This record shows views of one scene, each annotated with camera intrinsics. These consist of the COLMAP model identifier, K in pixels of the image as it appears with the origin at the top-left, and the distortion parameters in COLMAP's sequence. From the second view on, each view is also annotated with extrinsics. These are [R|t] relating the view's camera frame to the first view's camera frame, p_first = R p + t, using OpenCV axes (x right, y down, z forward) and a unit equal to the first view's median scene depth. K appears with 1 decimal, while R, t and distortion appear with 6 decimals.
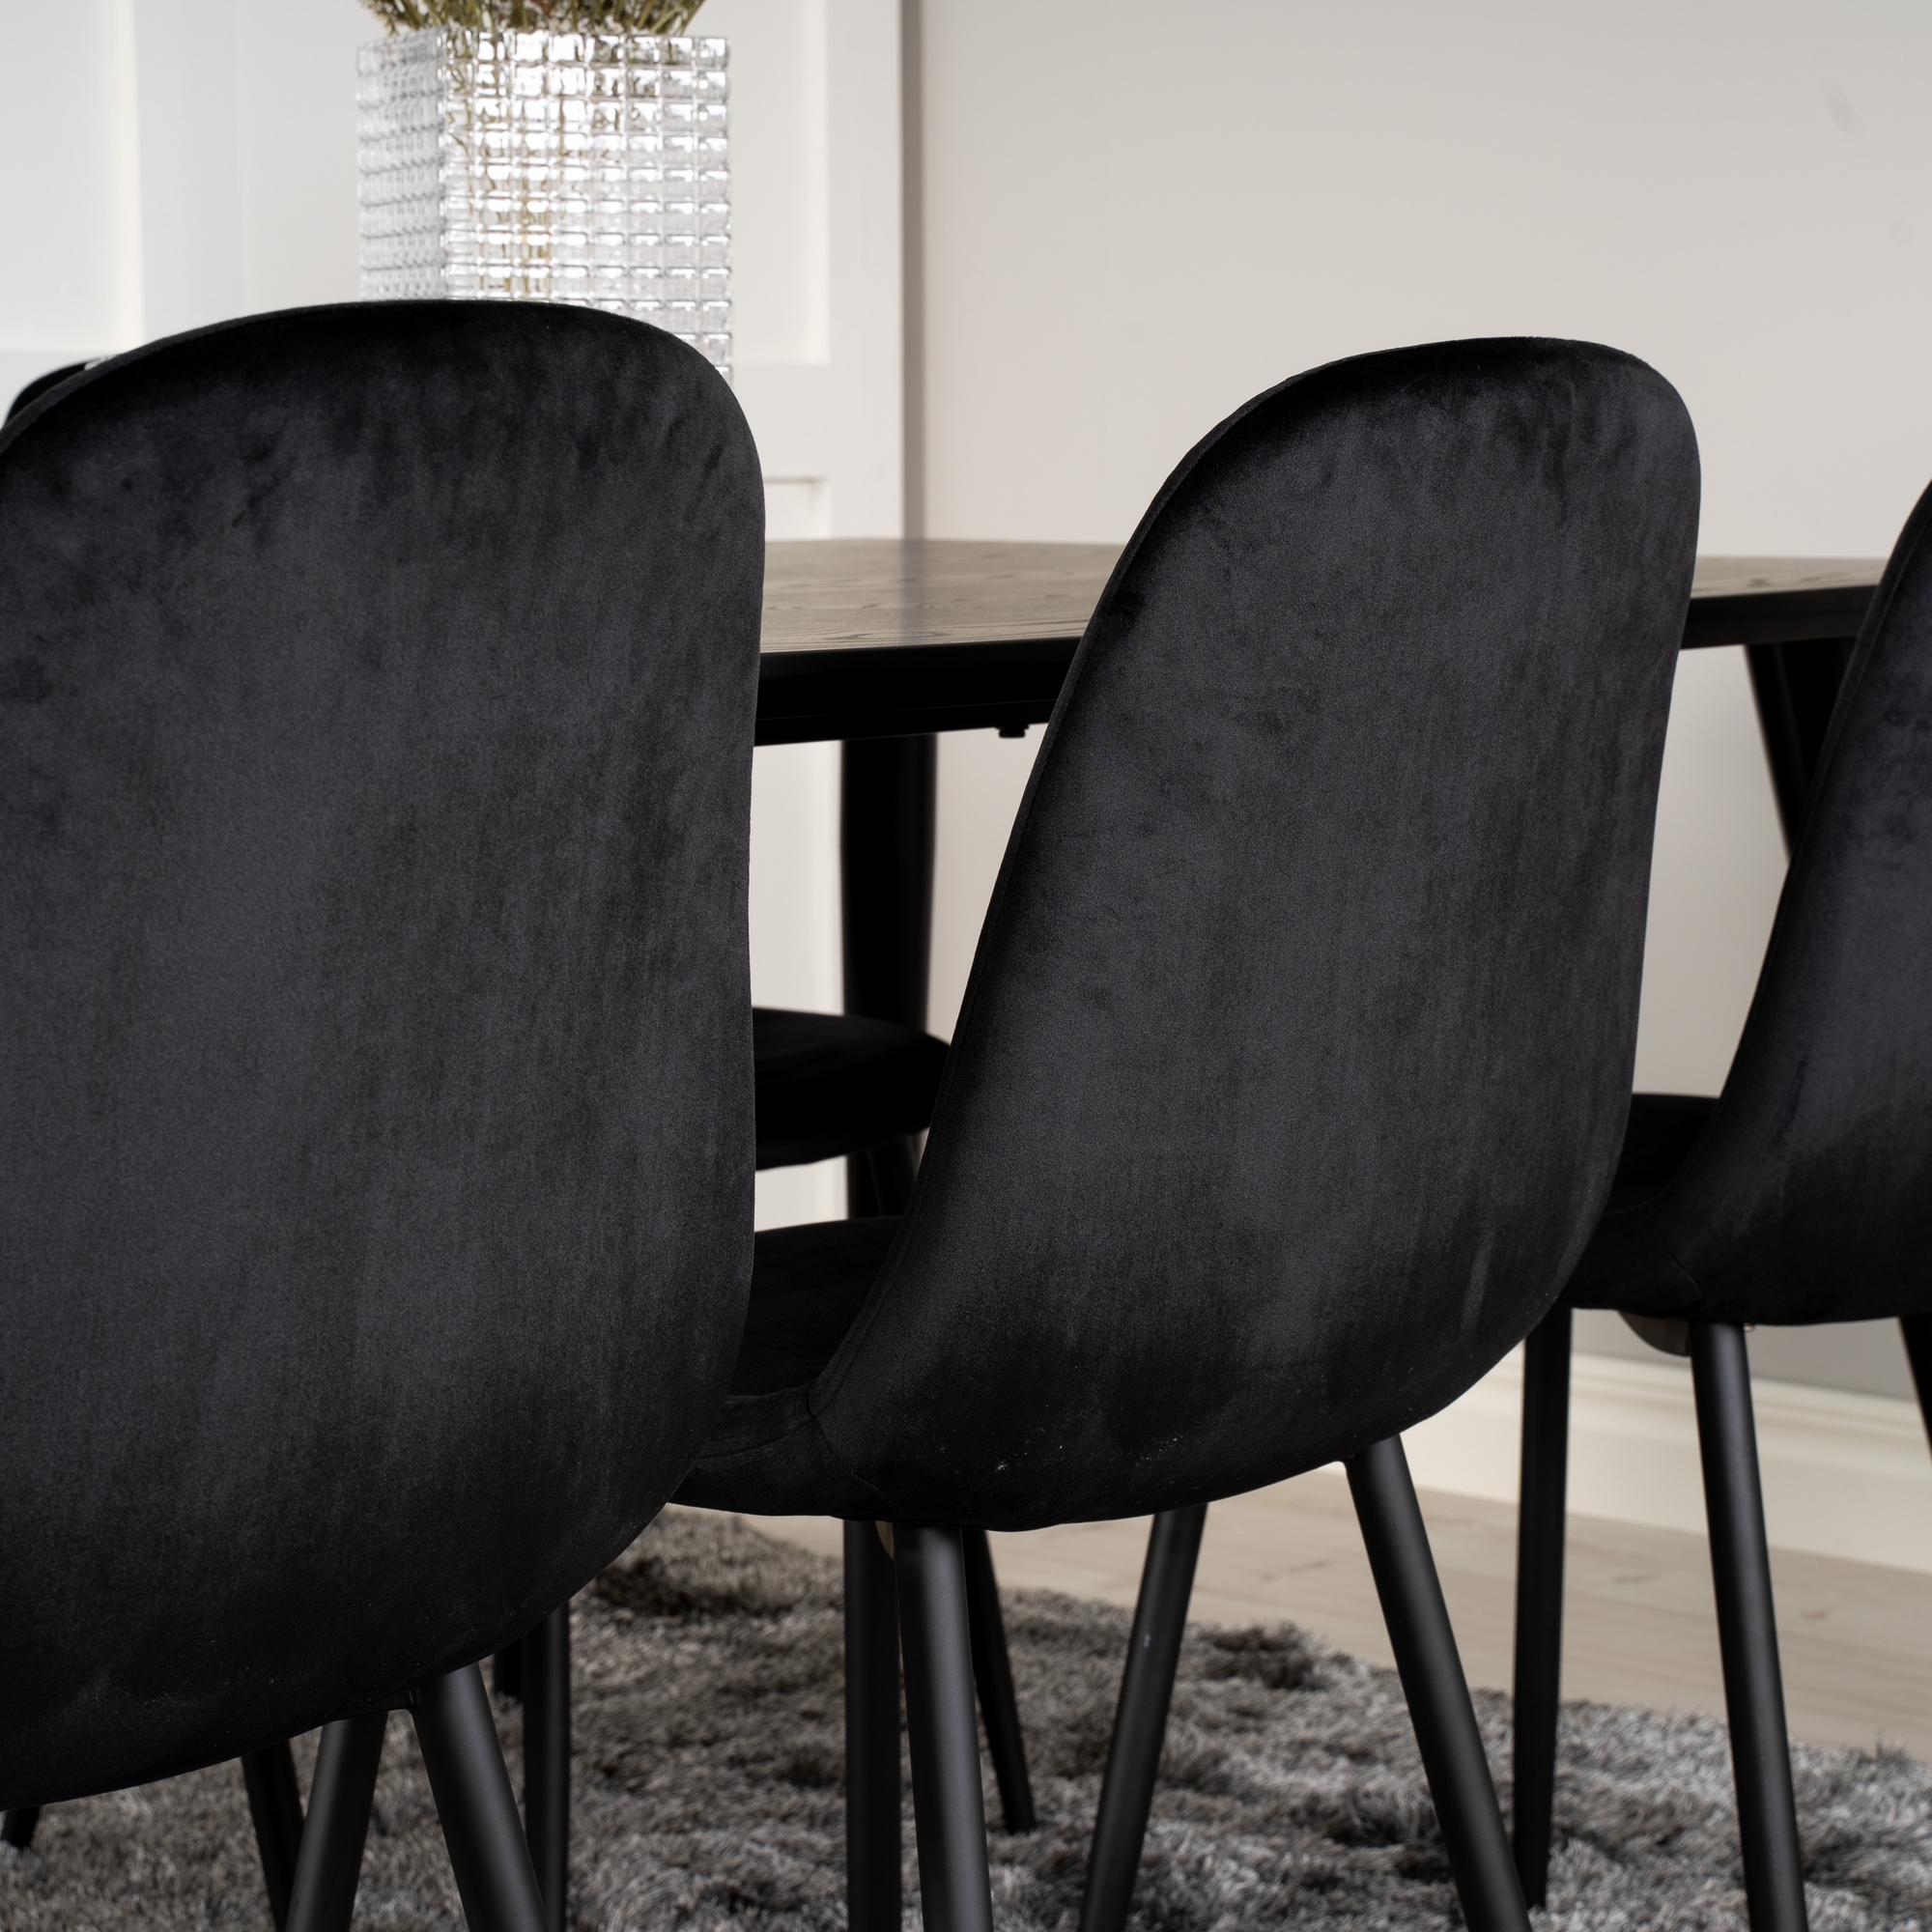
lens RADIAL K [[5006.8, 0, 966.6], [0, 5006.8, 955.3], [0, 0, 1]] dist [0.165138, 0.000000]
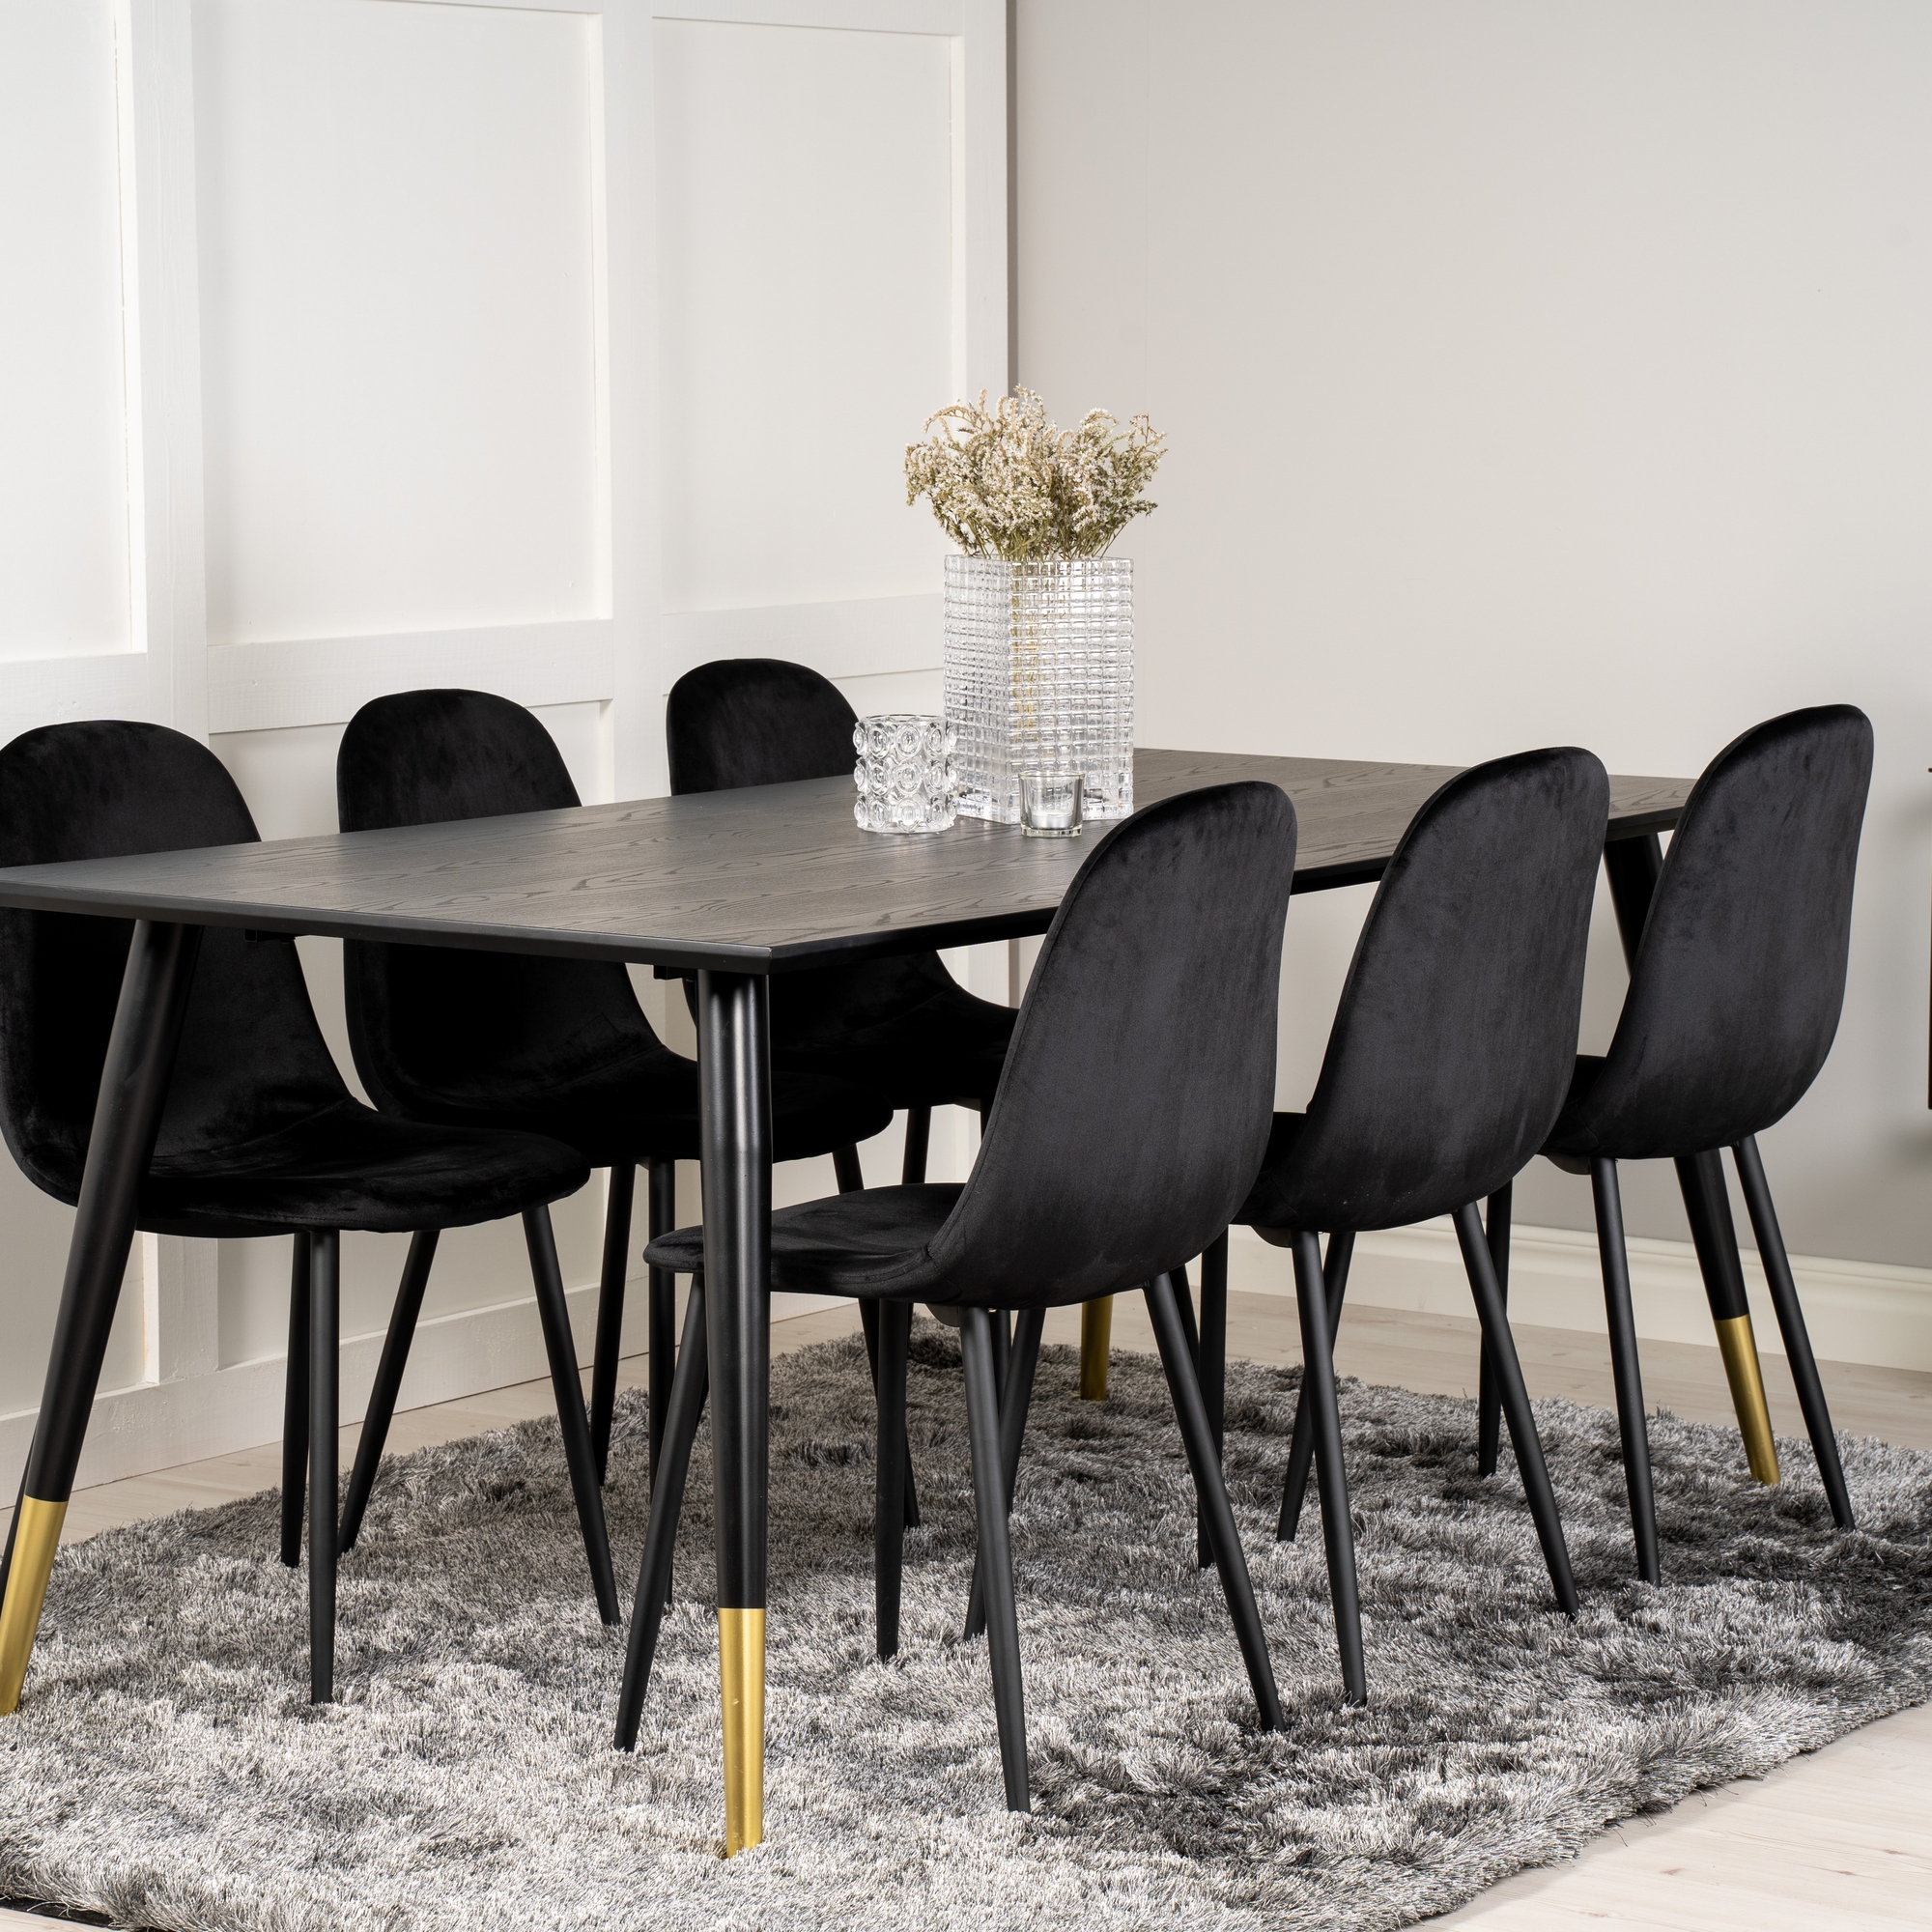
lens RADIAL K [[5671.7, 0, 965.7], [0, 5671.7, 974.4], [0, 0, 1]] dist [0.248252, 0.000000]
pose [[0.996688, -0.010050, 0.080693, -0.405832], [0.009291, 0.999909, 0.009780, -0.041221], [-0.080784, -0.008998, 0.996691, -1.794437]]
